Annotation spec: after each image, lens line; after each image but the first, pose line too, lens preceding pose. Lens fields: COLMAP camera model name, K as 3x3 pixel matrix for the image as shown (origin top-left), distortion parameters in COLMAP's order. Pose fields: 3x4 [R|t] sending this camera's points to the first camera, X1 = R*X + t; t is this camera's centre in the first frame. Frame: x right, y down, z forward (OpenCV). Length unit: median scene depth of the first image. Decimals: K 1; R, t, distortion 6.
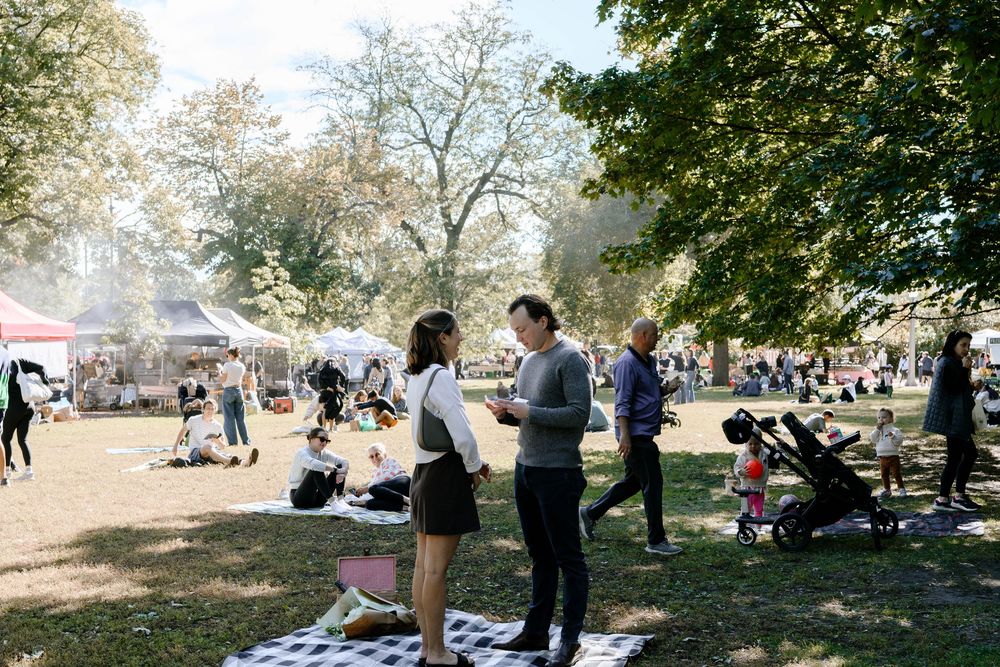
lens RADIAL K [[1291.0, 0, 500.0], [0, 1291.0, 333.5], [0, 0, 1]] dist [-0.000614, 0.014661]
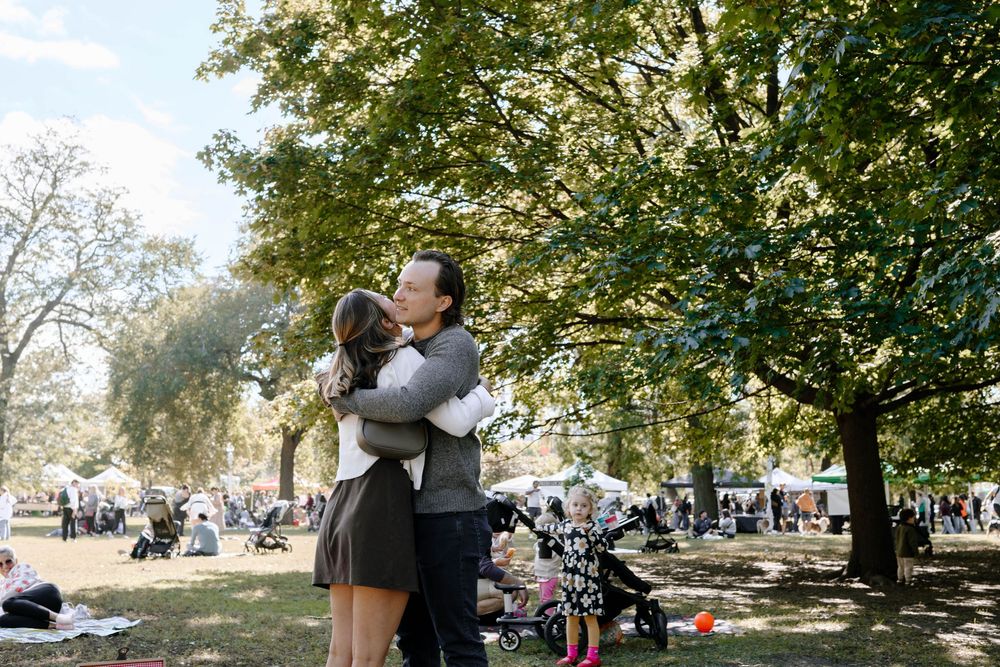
lens RADIAL K [[1210.4, 0, 530.8], [0, 1210.4, 334.2], [0, 0, 1]] dist [-0.016212, -0.038057]
pose [[0.924321, 0.066111, 0.375845, -0.020476], [-0.019027, 0.991639, -0.127633, 0.011004], [-0.381141, 0.110823, 0.917851, 0.046252]]
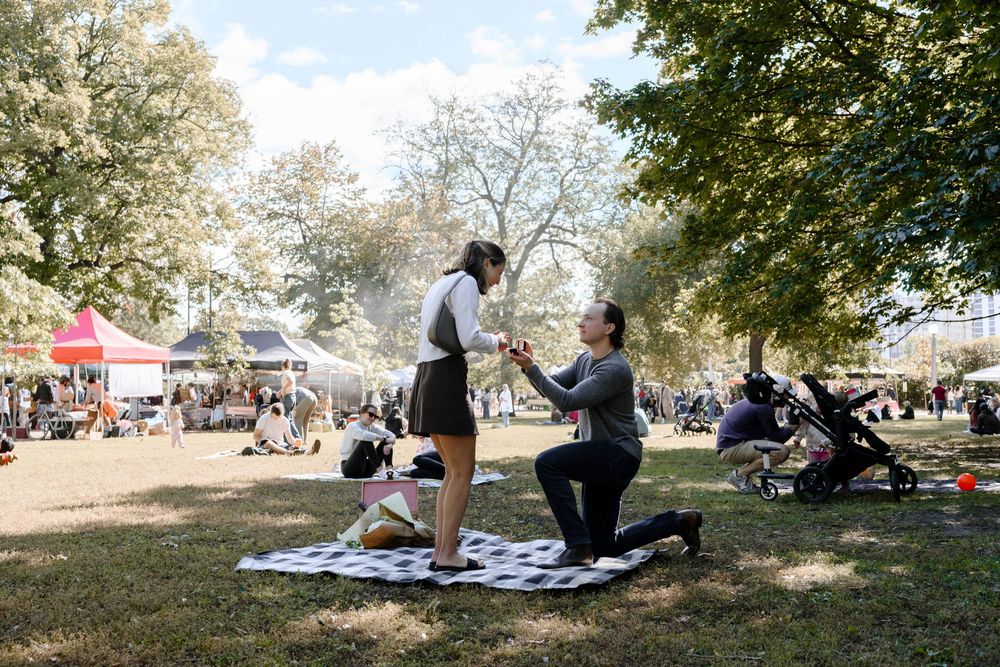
lens RADIAL K [[1153.5, 0, 502.1], [0, 1153.5, 325.8], [0, 0, 1]] dist [0.003359, -0.004804]
pose [[0.998794, -0.004492, -0.048900, 0.004257], [0.002181, 0.998883, -0.047204, 0.012514], [0.049058, 0.047040, 0.997688, 0.010628]]
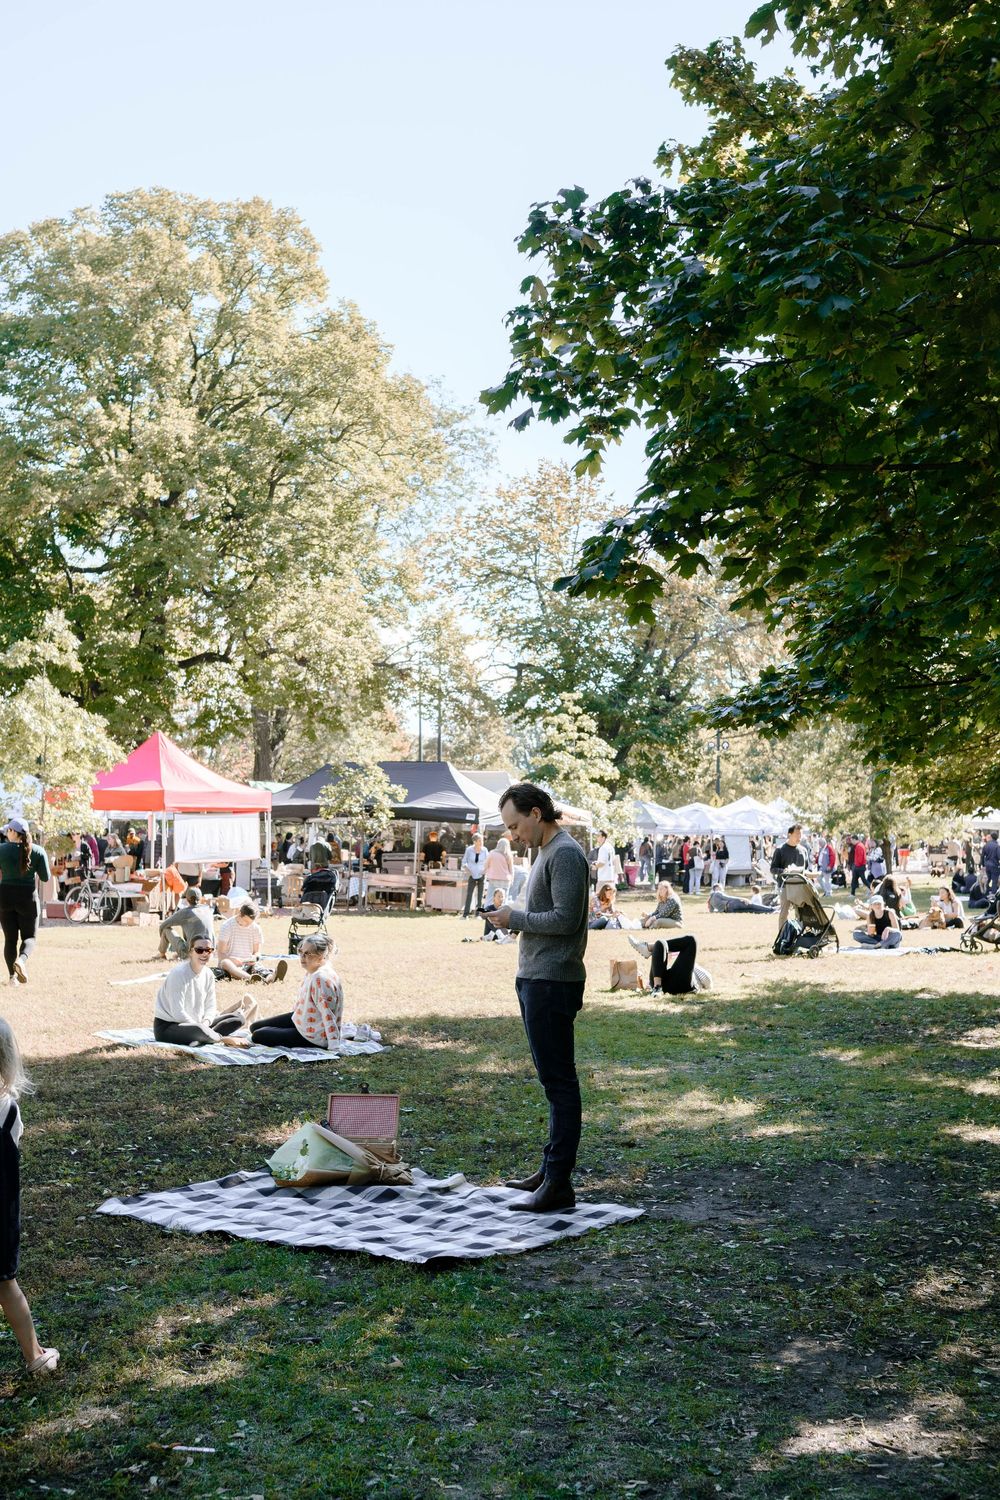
lens RADIAL K [[1812.1, 0, 480.5], [0, 1812.1, 755.2], [0, 0, 1]] dist [0.005357, 0.010251]
pose [[0.948449, -0.002629, -0.316918, 0.080121], [-0.005964, 0.999640, -0.026142, -0.001070], [0.316872, 0.026685, 0.948093, 0.010167]]
